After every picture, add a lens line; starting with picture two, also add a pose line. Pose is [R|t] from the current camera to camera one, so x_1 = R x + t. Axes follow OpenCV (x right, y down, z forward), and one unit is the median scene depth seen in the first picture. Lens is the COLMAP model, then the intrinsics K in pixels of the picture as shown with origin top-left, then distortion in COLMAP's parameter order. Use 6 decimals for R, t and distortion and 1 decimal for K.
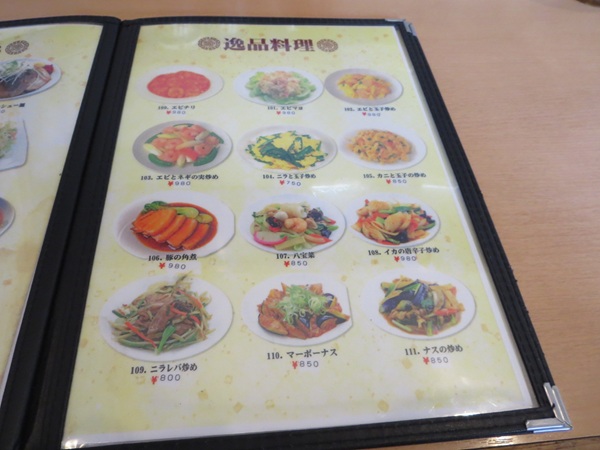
lens RADIAL K [[435.1, 0, 300.0], [0, 435.1, 225.0], [0, 0, 1]] dist [-0.036804, 0.001567]
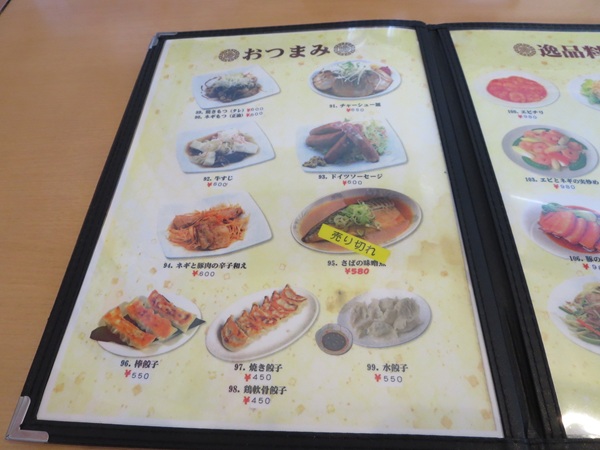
lens RADIAL K [[425.6, 0, 296.5], [0, 425.6, 238.1], [0, 0, 1]] dist [-0.009882, -0.000648]
pose [[0.992118, 0.055991, -0.112106, -0.723456], [-0.055004, 0.998415, 0.011881, 0.043374], [0.112594, -0.005621, 0.993625, -0.053504]]
